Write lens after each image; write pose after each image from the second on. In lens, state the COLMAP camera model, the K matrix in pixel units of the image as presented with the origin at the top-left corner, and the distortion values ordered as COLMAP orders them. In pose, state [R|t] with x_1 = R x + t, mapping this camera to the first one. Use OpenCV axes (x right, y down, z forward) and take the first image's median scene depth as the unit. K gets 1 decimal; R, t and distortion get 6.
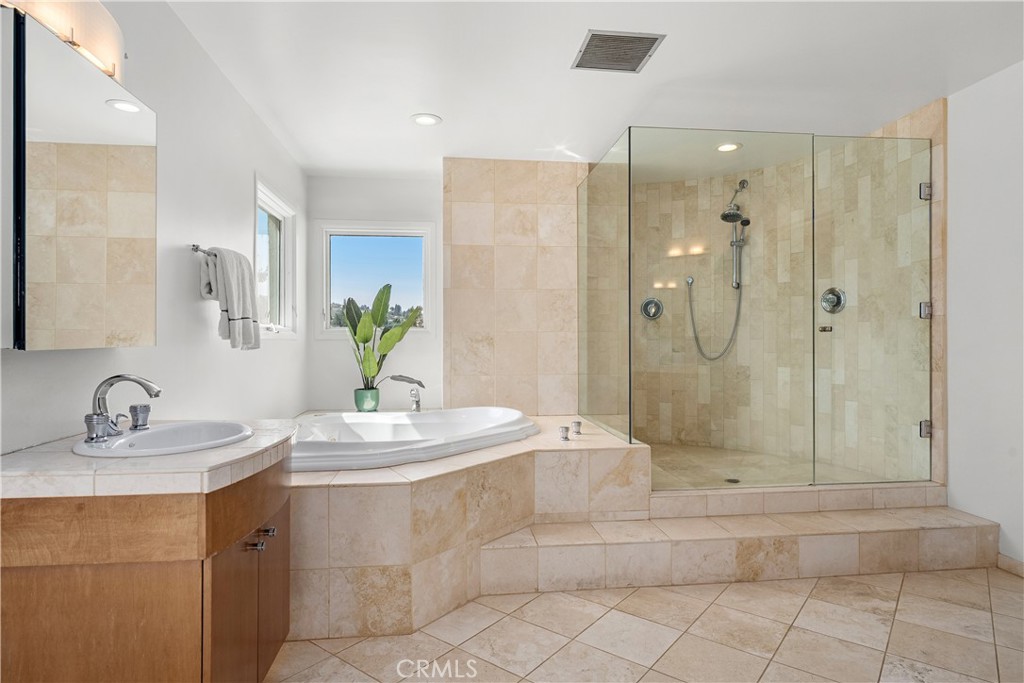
lens RADIAL K [[565.9, 0, 505.9], [0, 565.9, 337.9], [0, 0, 1]] dist [-0.001666, 0.000700]
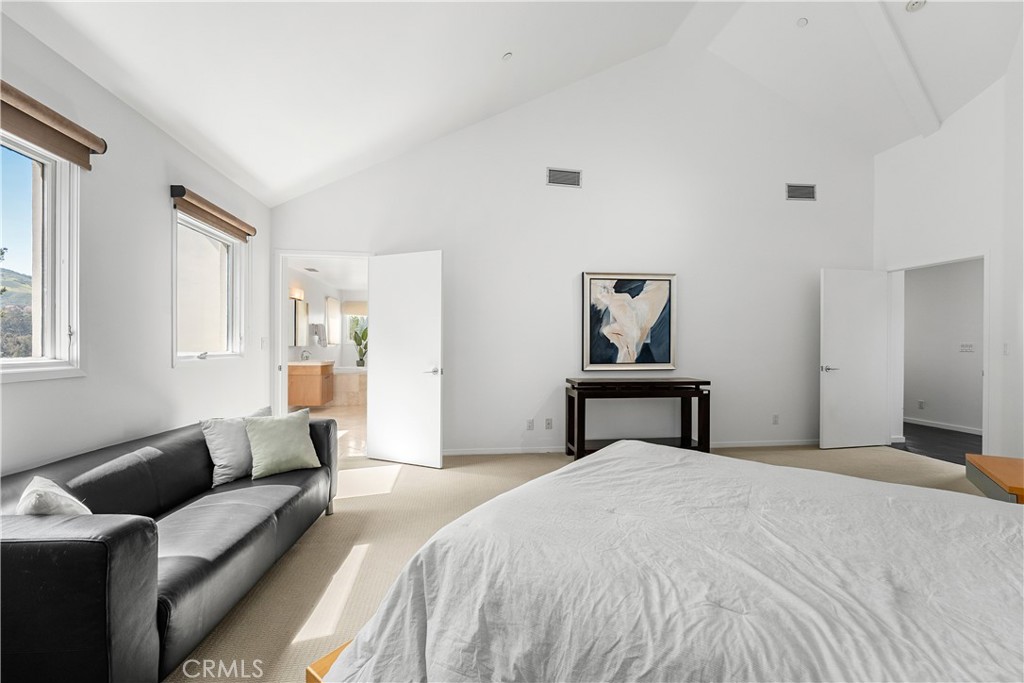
lens RADIAL K [[413.4, 0, 511.4], [0, 413.4, 344.6], [0, 0, 1]] dist [-0.002362, -0.000094]
pose [[0.999729, 0.004545, 0.022851, 0.741330], [-0.004503, 0.999988, -0.001881, 0.000434], [-0.022860, 0.001778, 0.999737, -1.805813]]
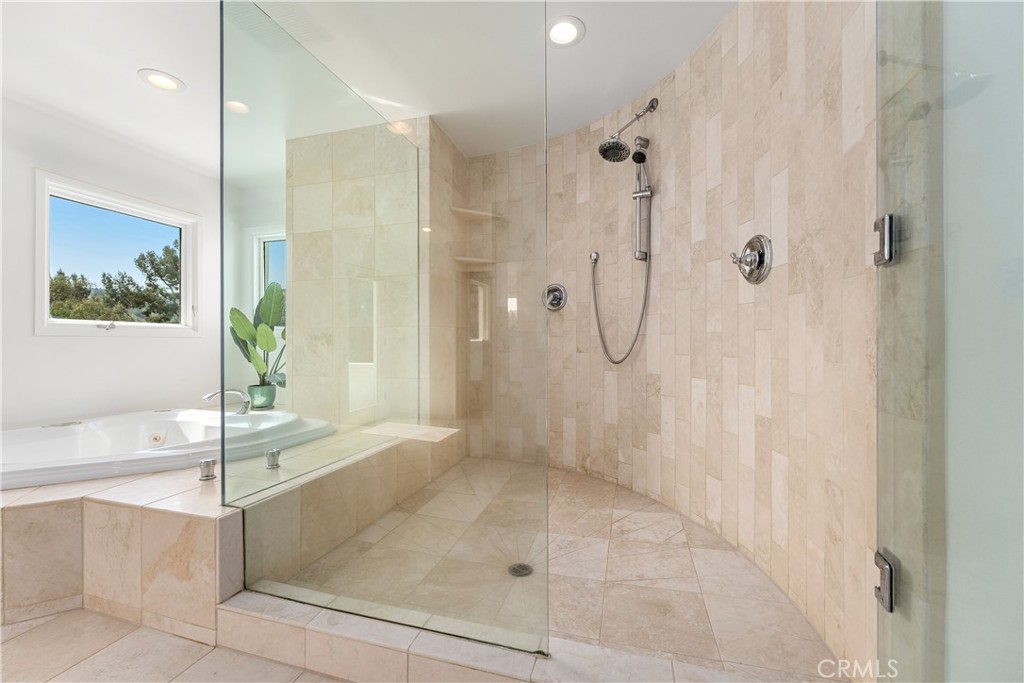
lens RADIAL K [[413.4, 0, 494.8], [0, 413.4, 341.8], [0, 0, 1]] dist [-0.002362, -0.000094]
pose [[0.922156, 0.000465, -0.386818, 0.618824], [0.001125, 0.999992, 0.003884, 0.012328], [0.386817, -0.004017, 0.922148, 0.668334]]
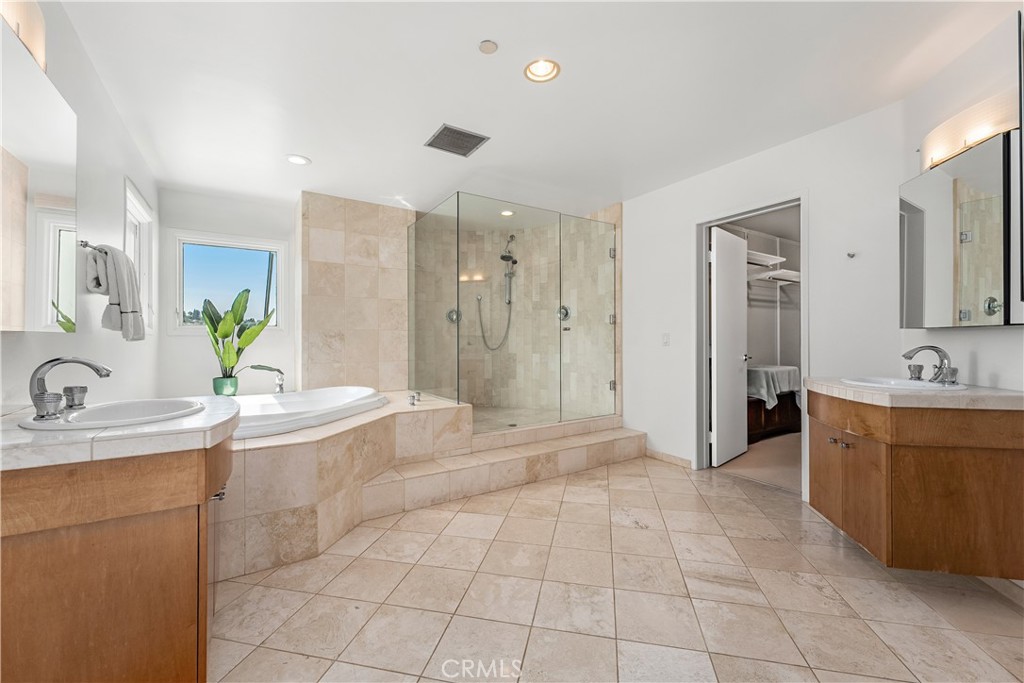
lens RADIAL K [[413.4, 0, 505.4], [0, 413.4, 338.6], [0, 0, 1]] dist [-0.002362, -0.000094]
pose [[0.900293, 0.001722, 0.435281, -0.136312], [-0.000737, 0.999997, -0.002432, 0.015937], [-0.435284, 0.001869, 0.900291, -0.033128]]
